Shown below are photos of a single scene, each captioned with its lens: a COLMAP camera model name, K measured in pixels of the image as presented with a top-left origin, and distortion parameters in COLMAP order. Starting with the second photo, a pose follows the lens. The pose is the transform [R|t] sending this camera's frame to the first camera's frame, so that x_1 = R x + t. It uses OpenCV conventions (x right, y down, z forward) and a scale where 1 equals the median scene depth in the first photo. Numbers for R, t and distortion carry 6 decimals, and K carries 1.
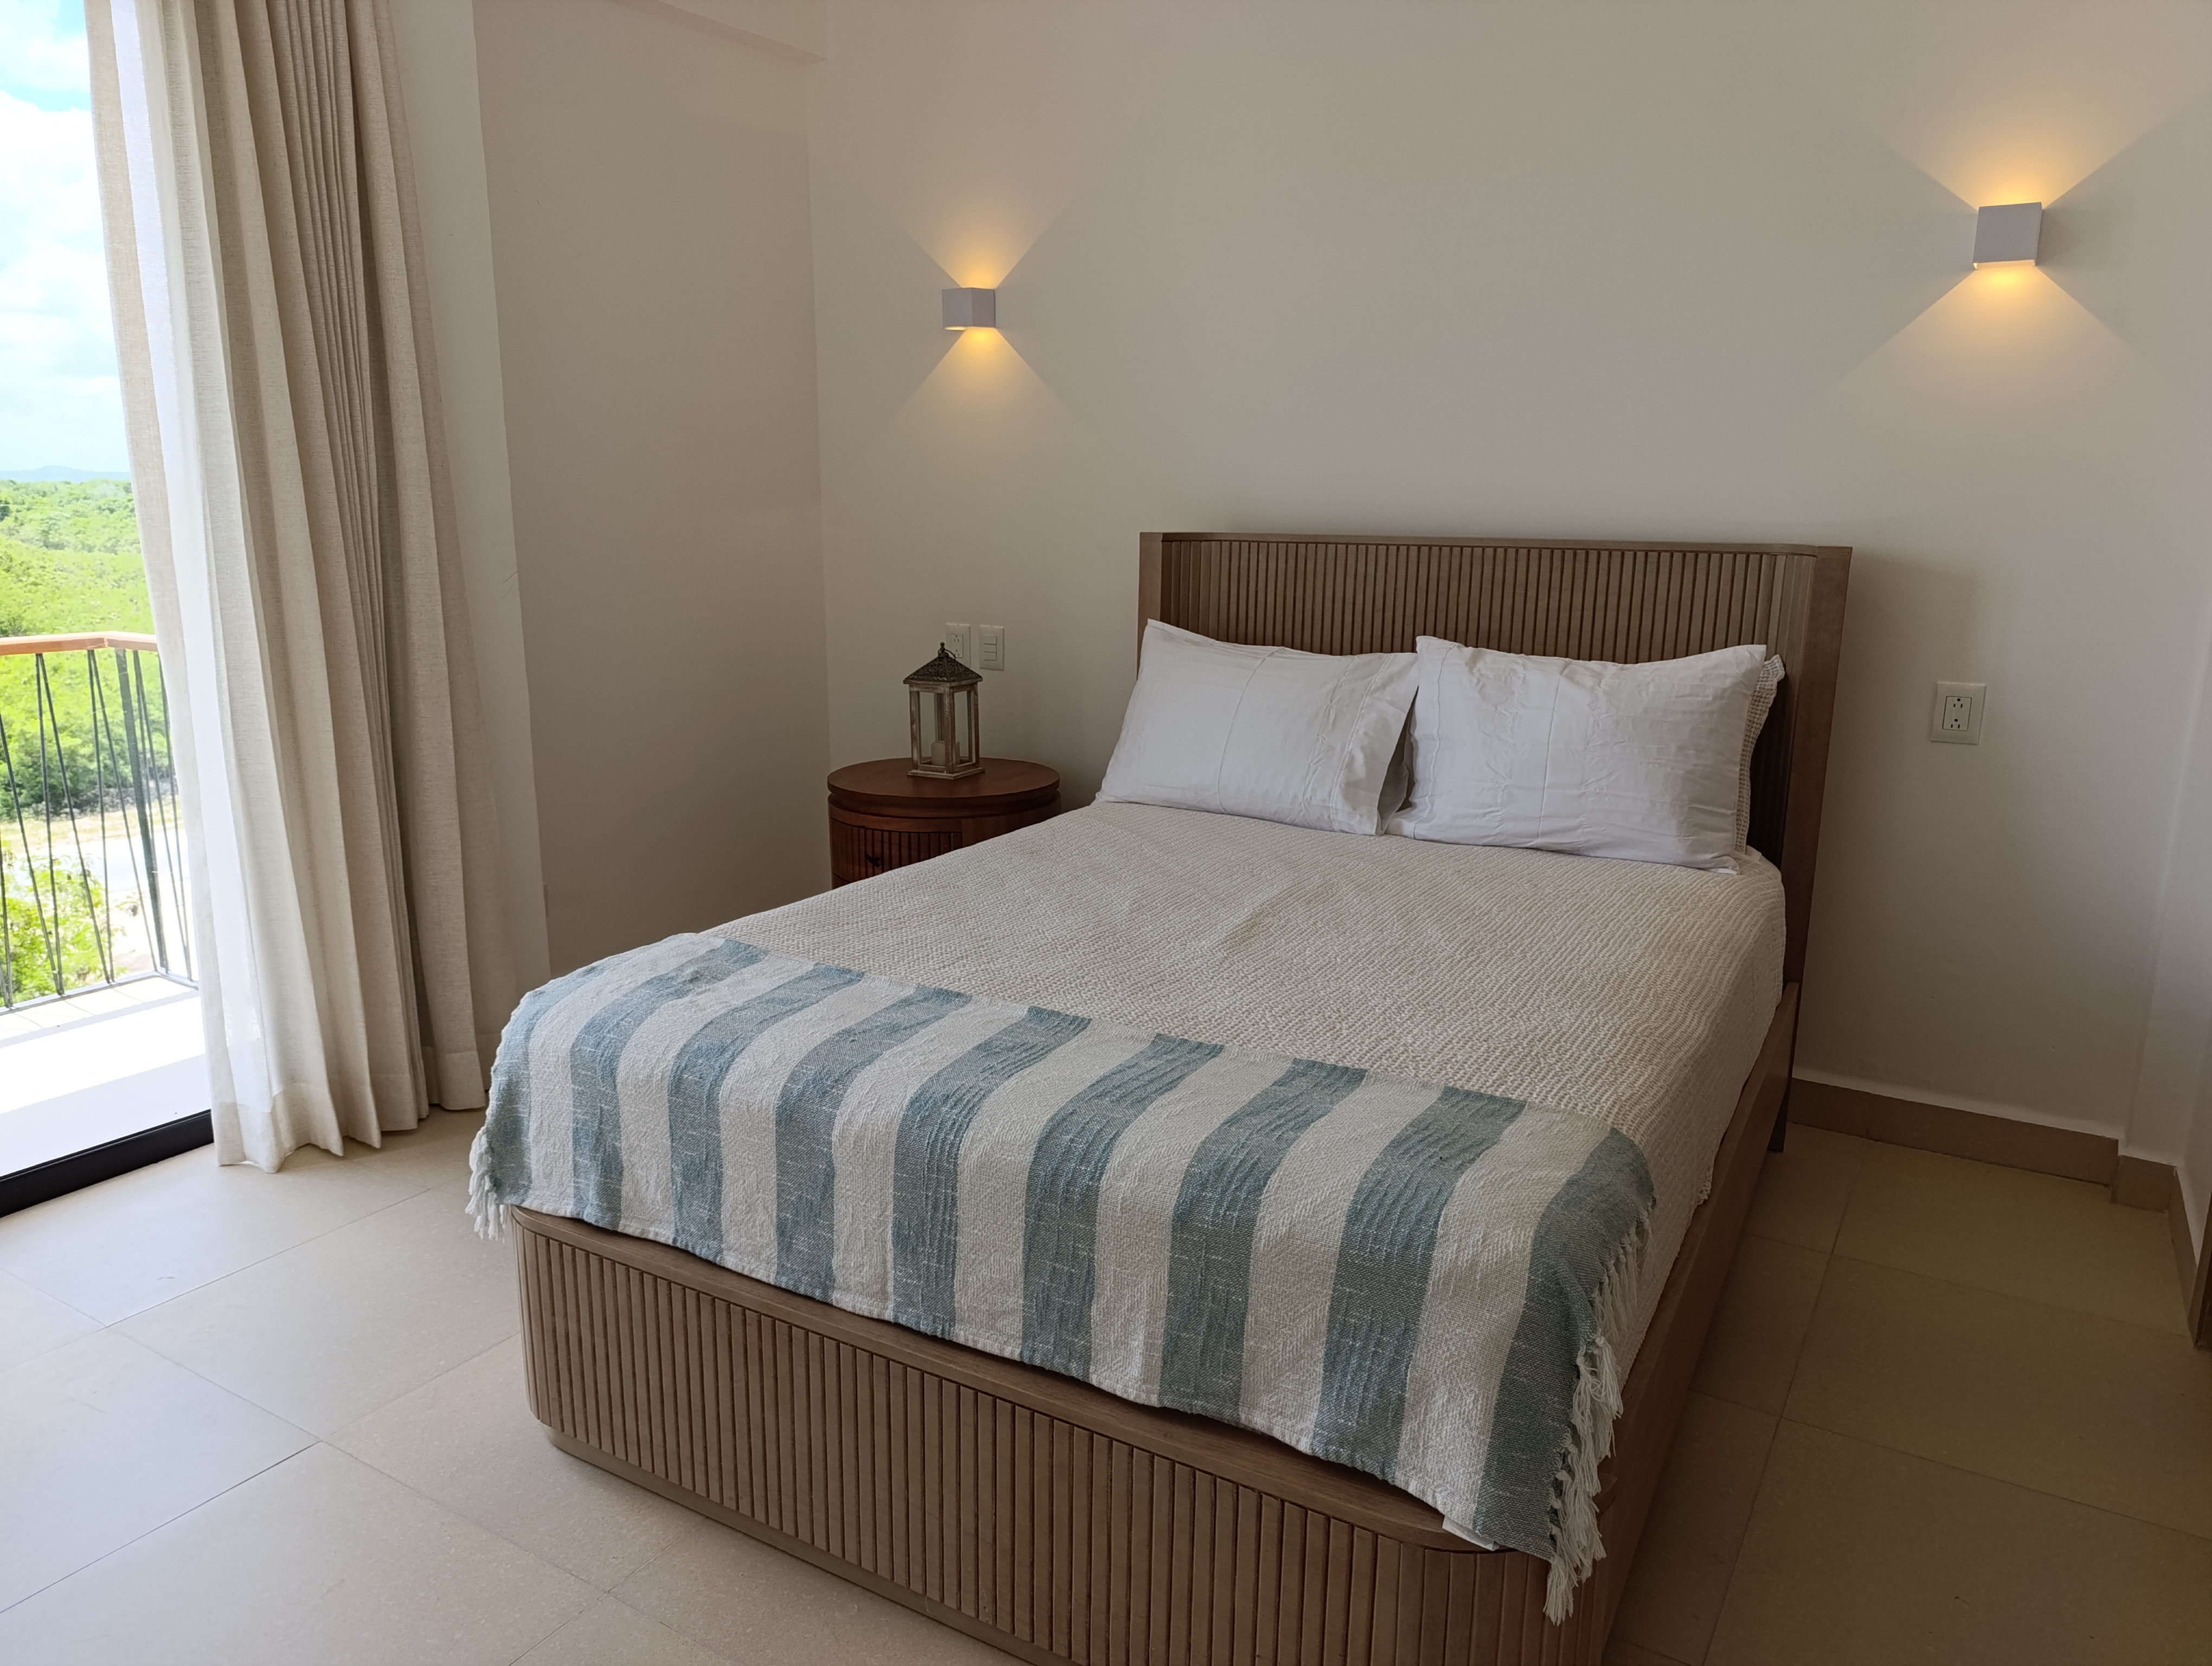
lens RADIAL K [[1519.1, 0, 1123.7], [0, 1519.1, 845.2], [0, 0, 1]] dist [0.053204, -0.080834]
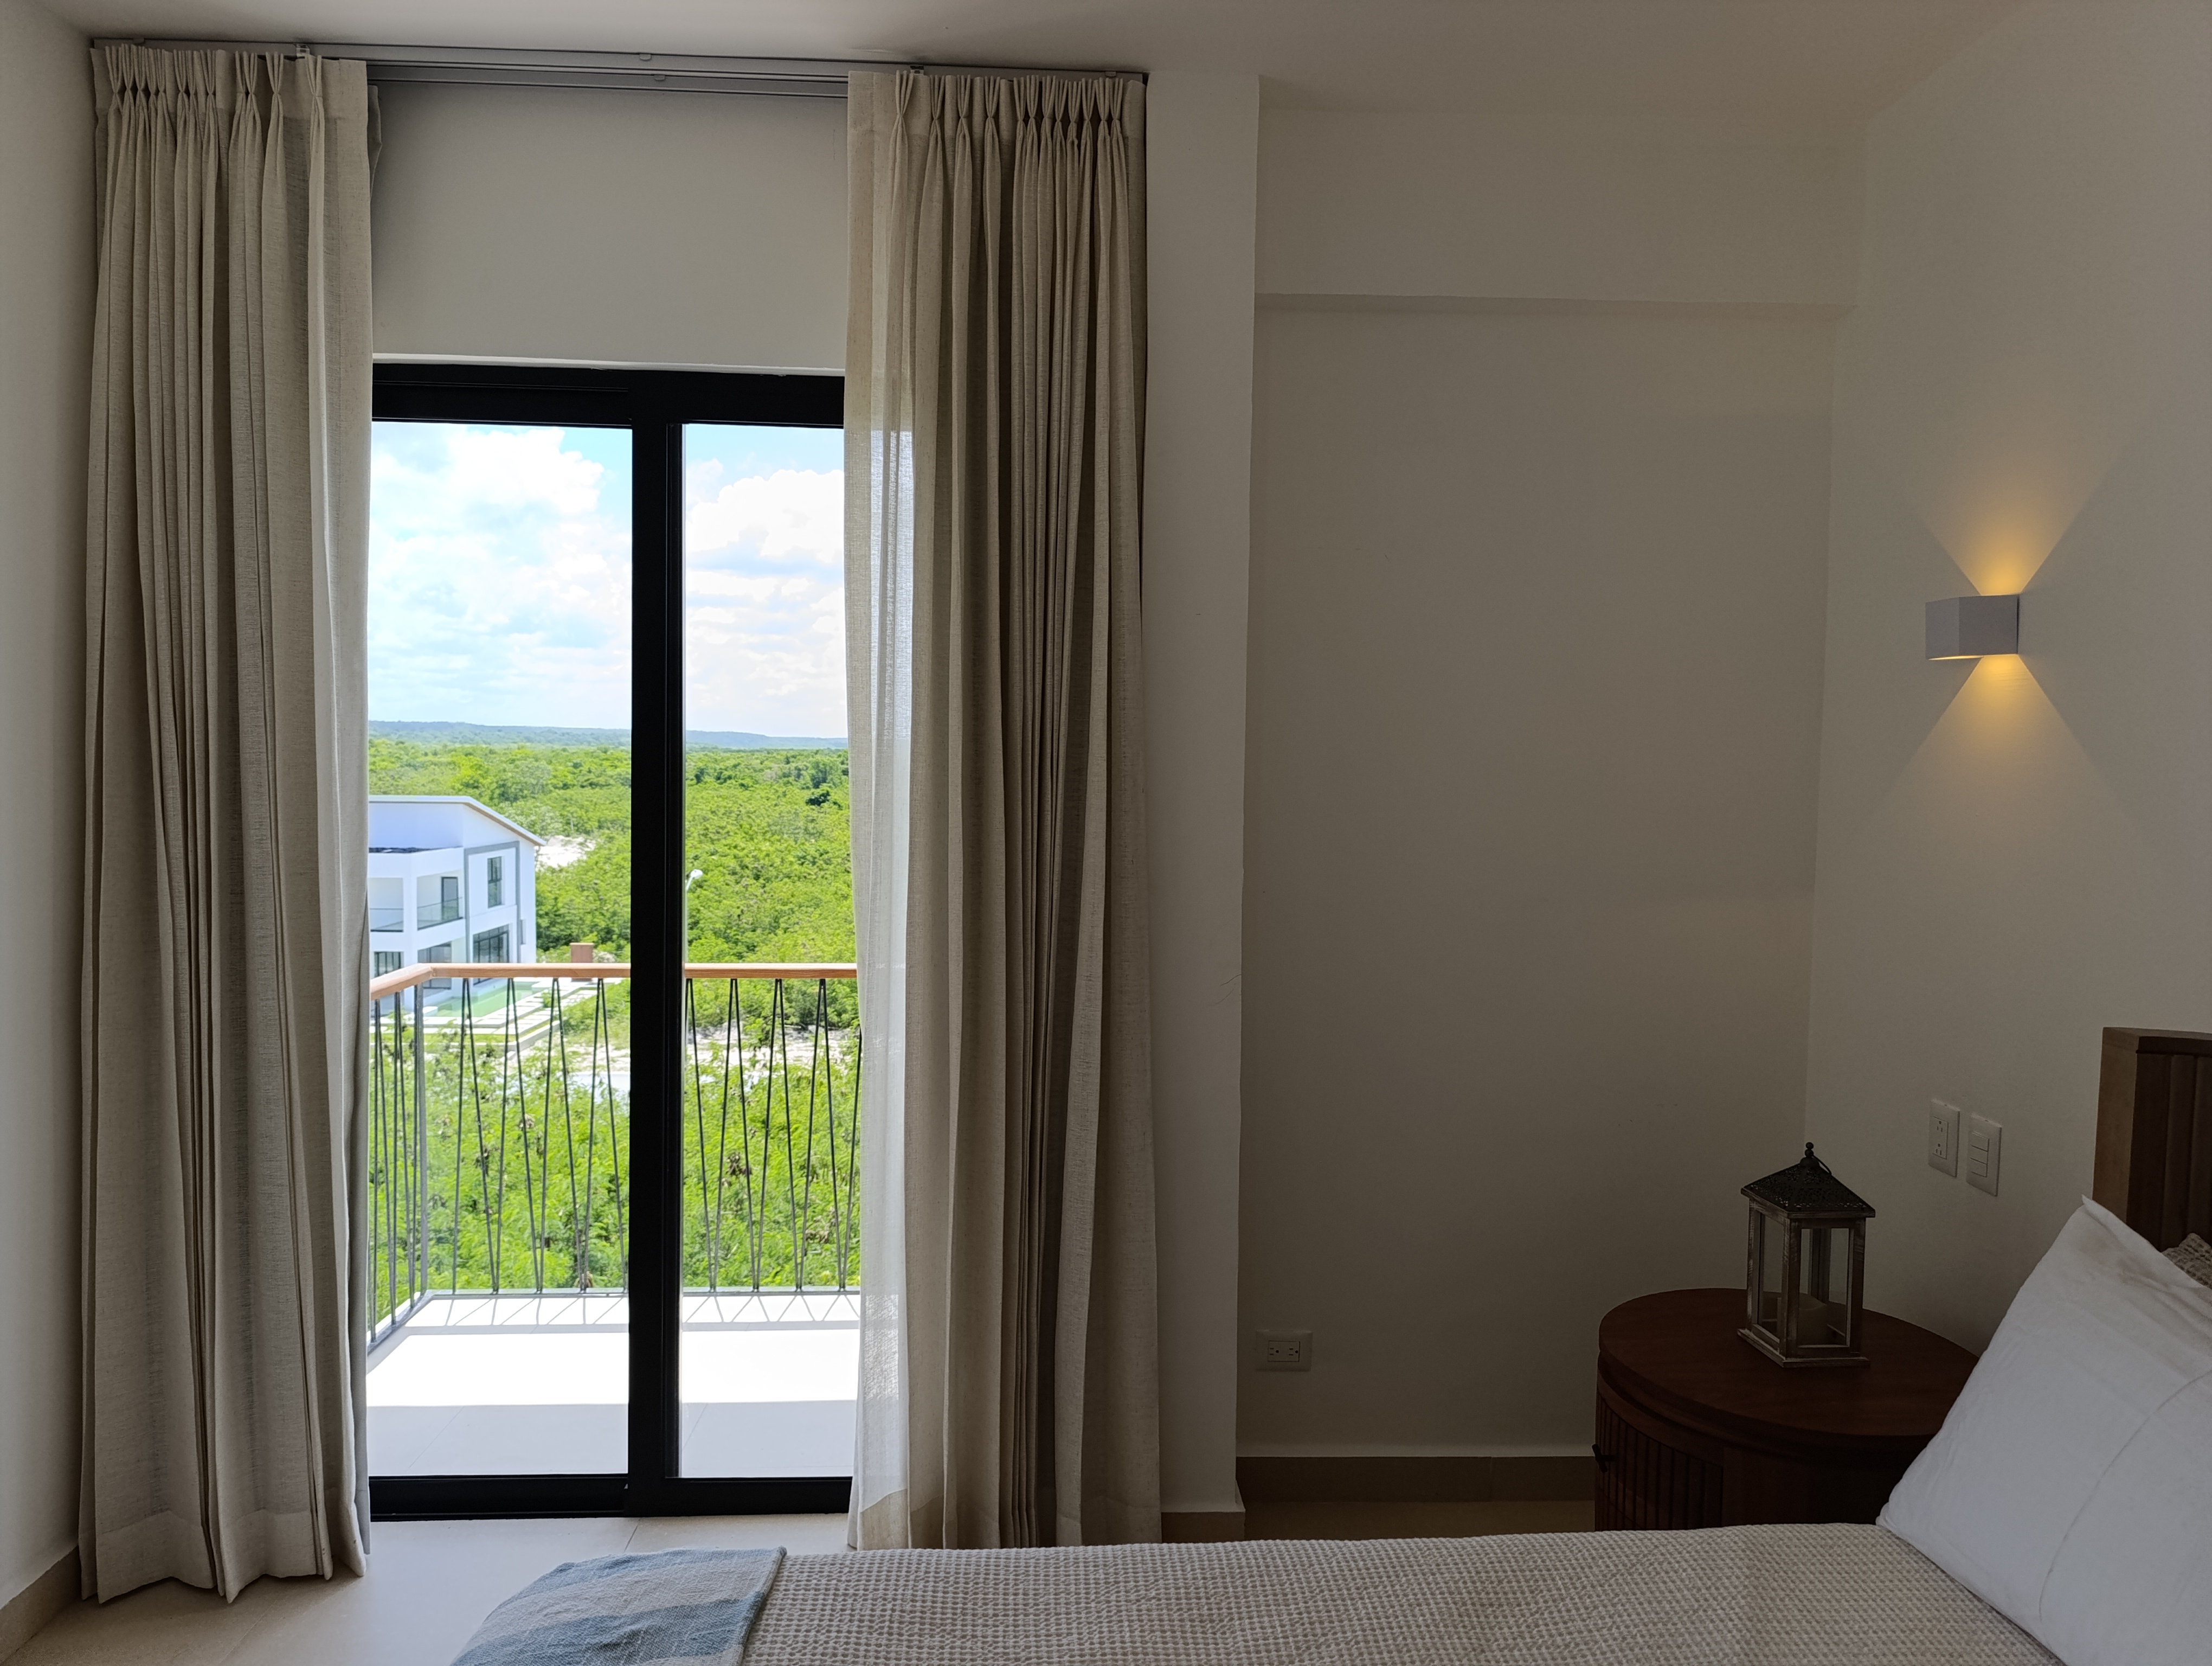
lens RADIAL K [[1526.9, 0, 1117.0], [0, 1526.9, 836.0], [0, 0, 1]] dist [0.035414, -0.046641]
pose [[0.561885, 0.045881, -0.825942, 0.302939], [-0.194757, 0.977731, -0.078180, -0.191669], [0.803962, 0.204786, 0.558308, 0.487495]]
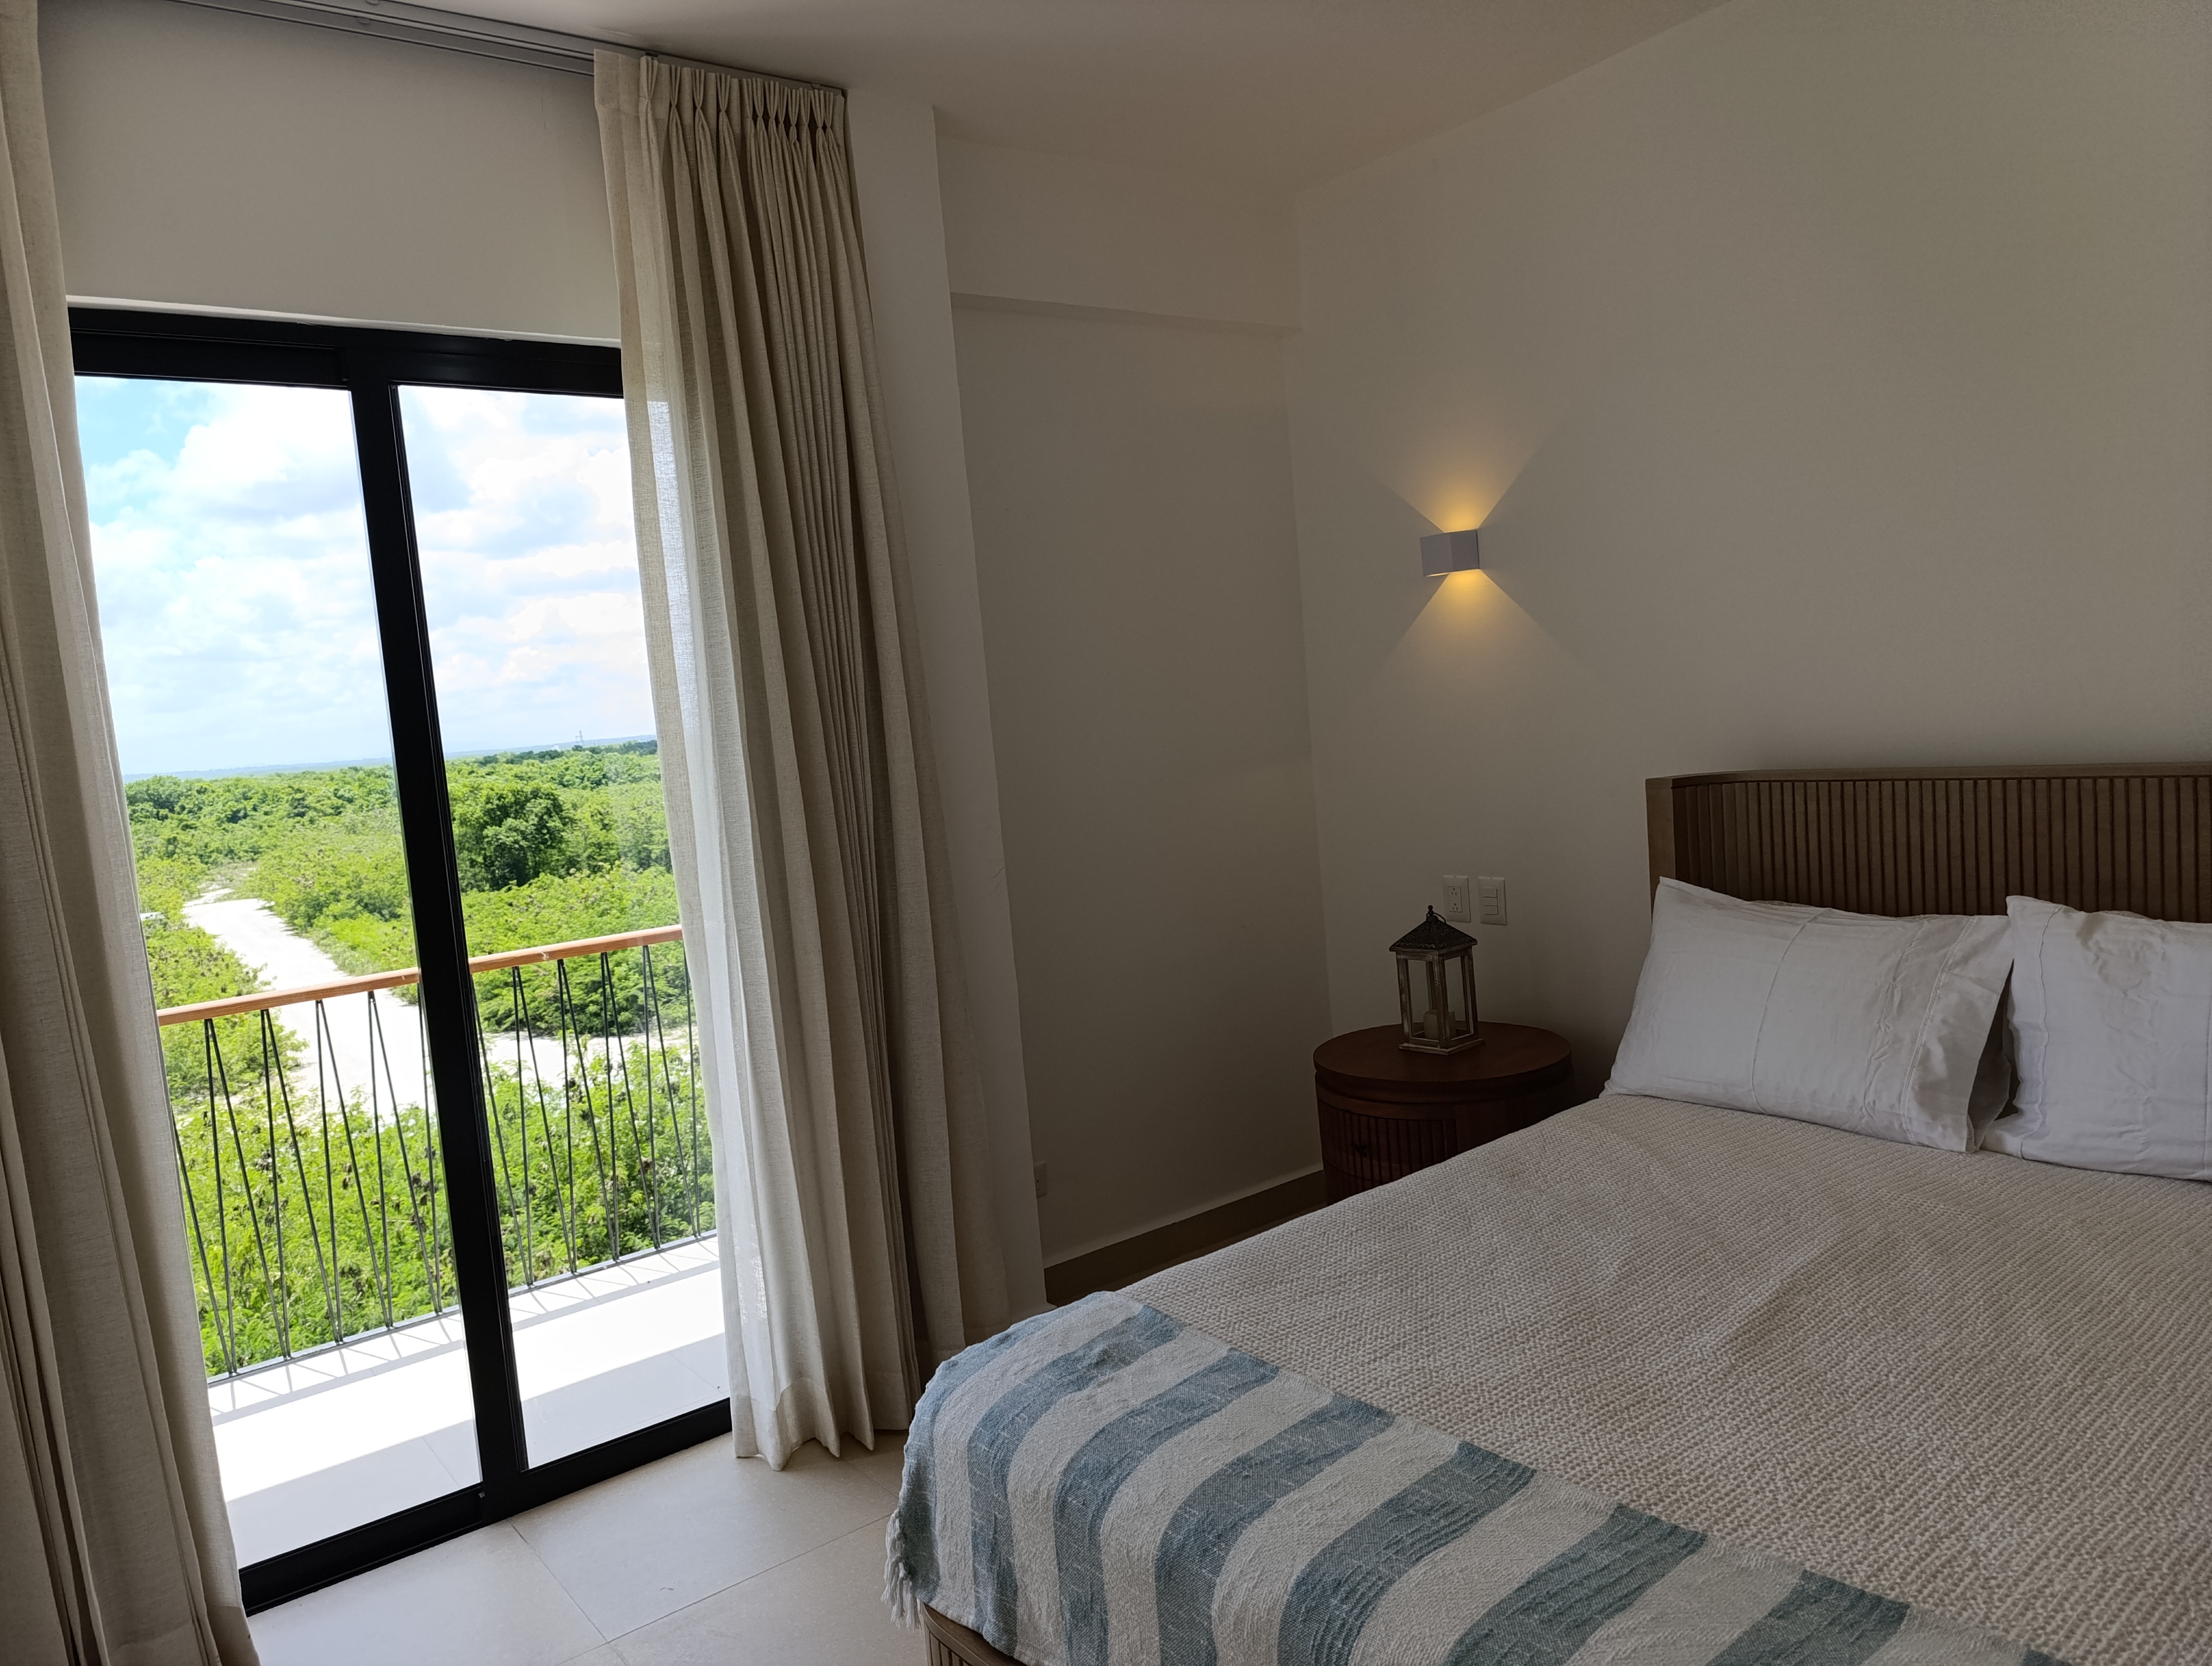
lens RADIAL K [[1526.9, 0, 1117.0], [0, 1526.9, 836.0], [0, 0, 1]] dist [0.035414, -0.046641]
pose [[0.929901, -0.056483, -0.363448, 0.055493], [0.010898, 0.991936, -0.126273, -0.075425], [0.367649, 0.113461, 0.923017, 0.081191]]
